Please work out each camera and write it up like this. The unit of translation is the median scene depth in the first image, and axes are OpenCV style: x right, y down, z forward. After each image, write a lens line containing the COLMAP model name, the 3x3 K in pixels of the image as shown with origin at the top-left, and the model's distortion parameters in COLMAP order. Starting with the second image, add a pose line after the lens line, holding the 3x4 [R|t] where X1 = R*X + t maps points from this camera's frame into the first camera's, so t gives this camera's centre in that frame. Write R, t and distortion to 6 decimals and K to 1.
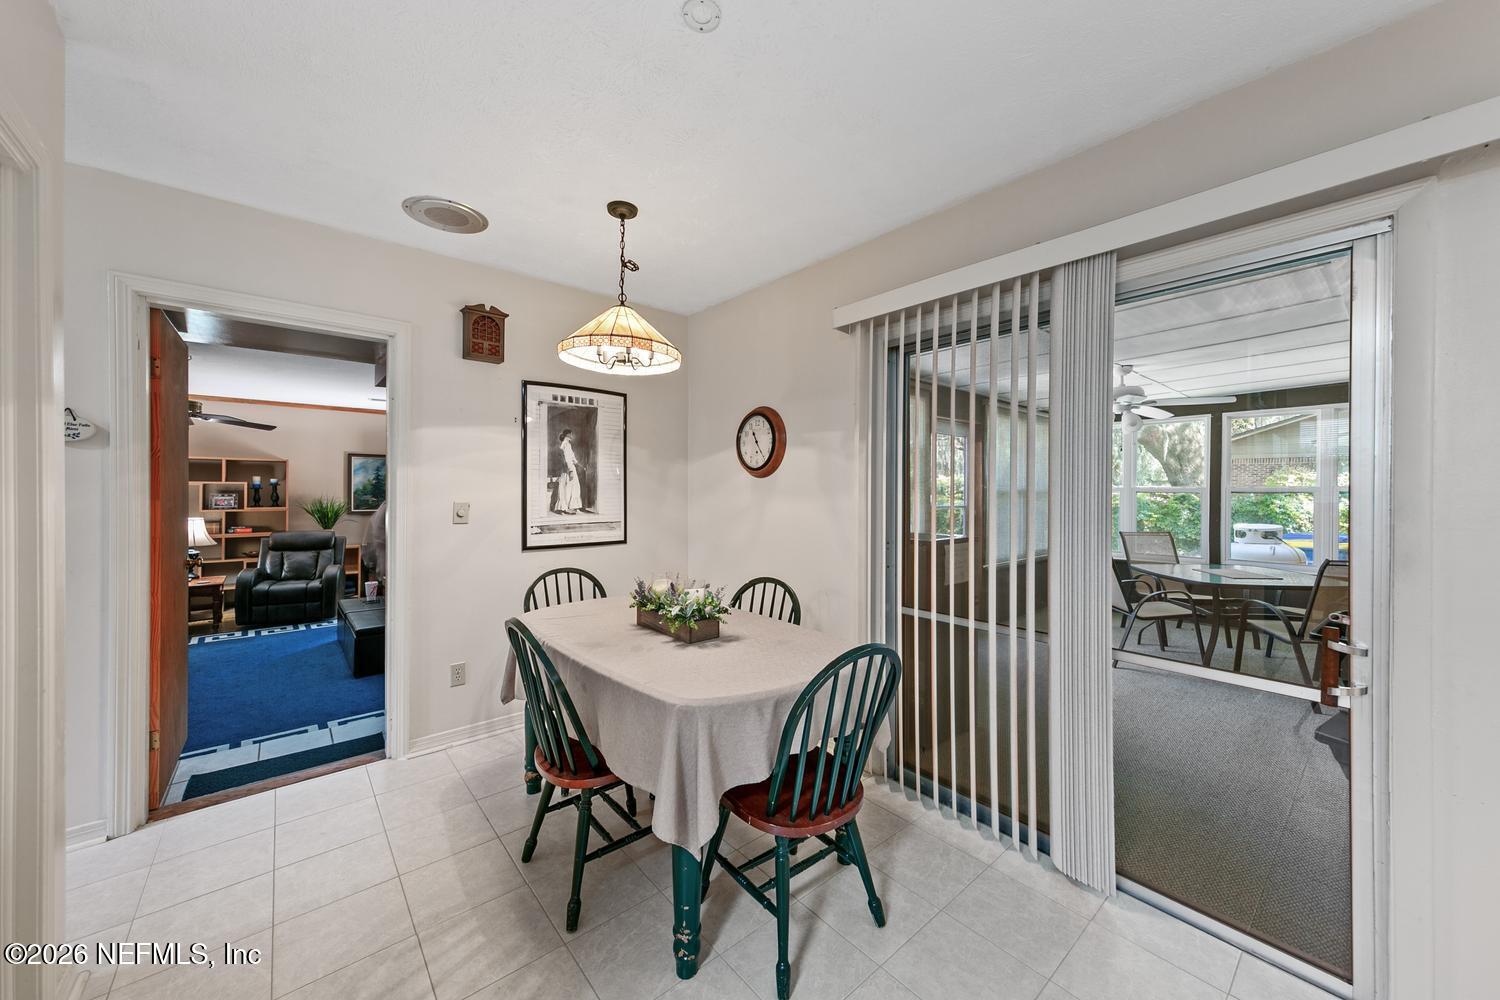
lens RADIAL K [[543.7, 0, 749.2], [0, 543.7, 489.4], [0, 0, 1]] dist [0.001634, 0.000136]
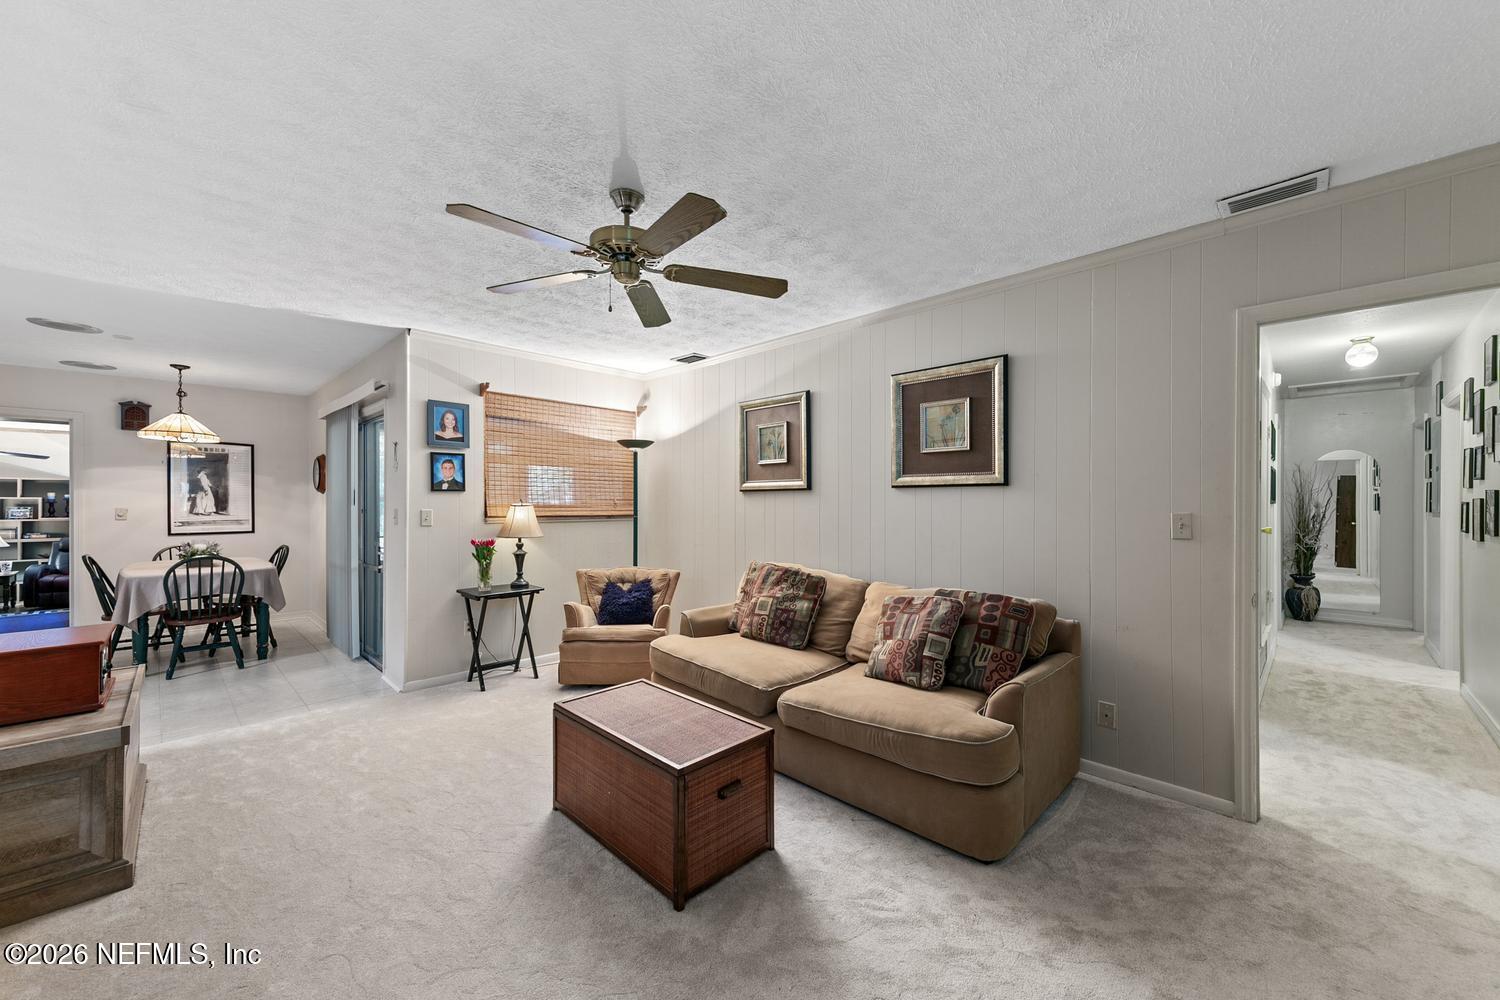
lens RADIAL K [[556.9, 0, 752.8], [0, 556.9, 500.6], [0, 0, 1]] dist [-0.000142, -0.000325]
pose [[0.994056, -0.006495, 0.108673, 0.577743], [0.006546, 0.999979, -0.000120, 0.004851], [-0.108670, 0.000831, 0.994078, -0.456620]]
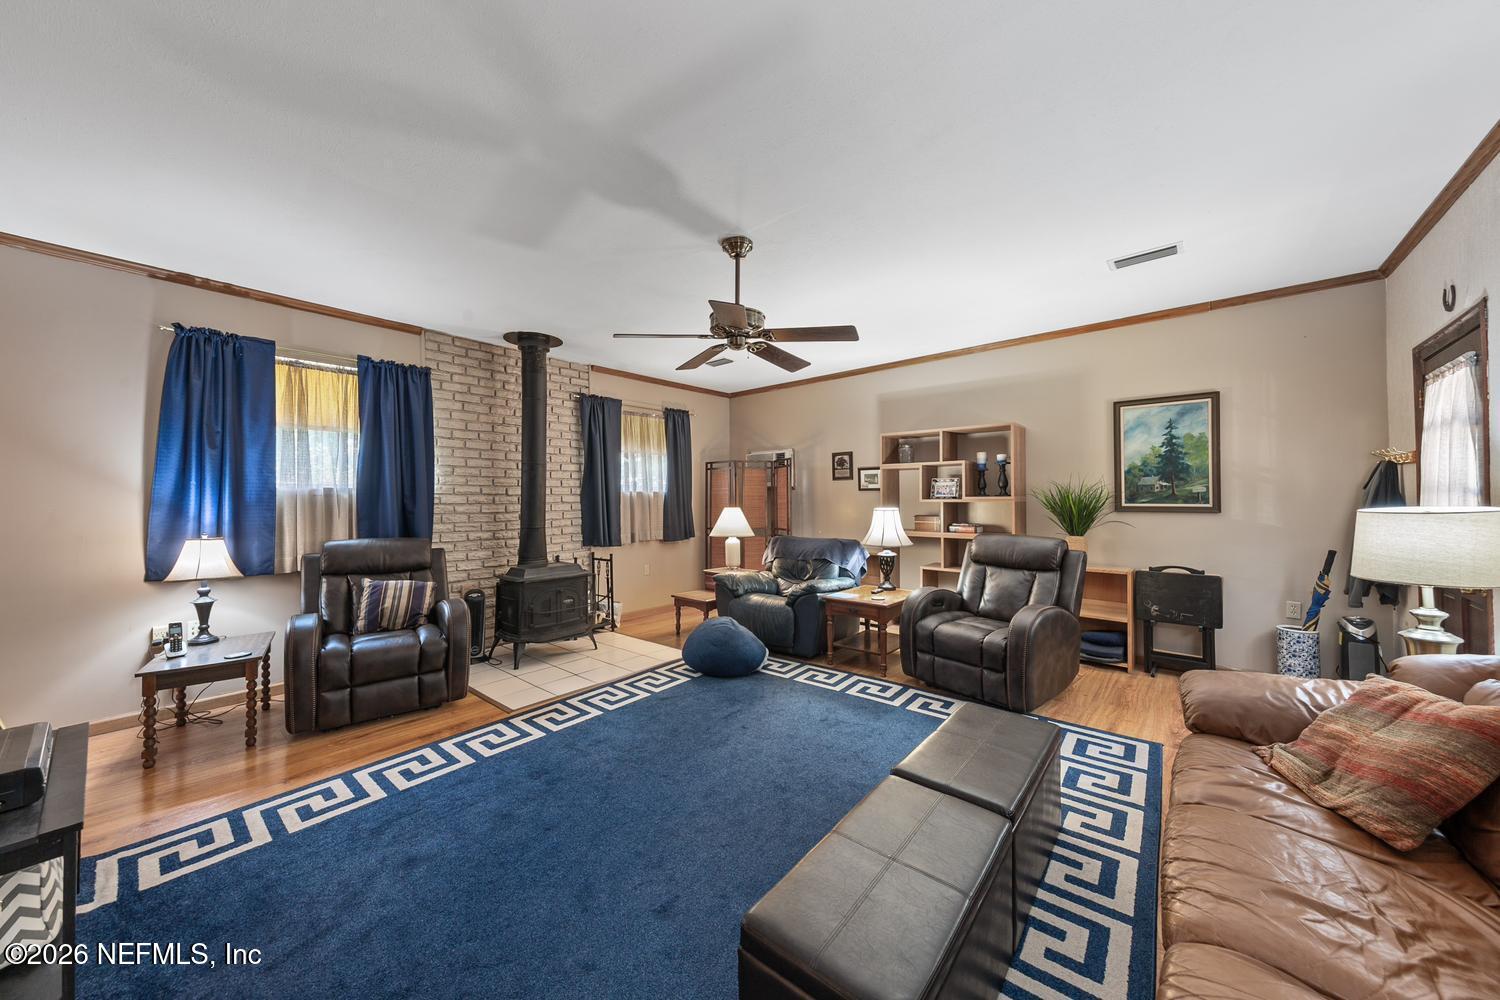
lens RADIAL K [[520.8, 0, 751.2], [0, 520.8, 493.3], [0, 0, 1]] dist [0.001347, 0.000057]
pose [[0.165008, -0.016730, -0.986150, -0.325700], [0.004566, 0.999858, -0.016198, 0.040726], [0.986282, -0.001830, 0.165061, 0.650279]]
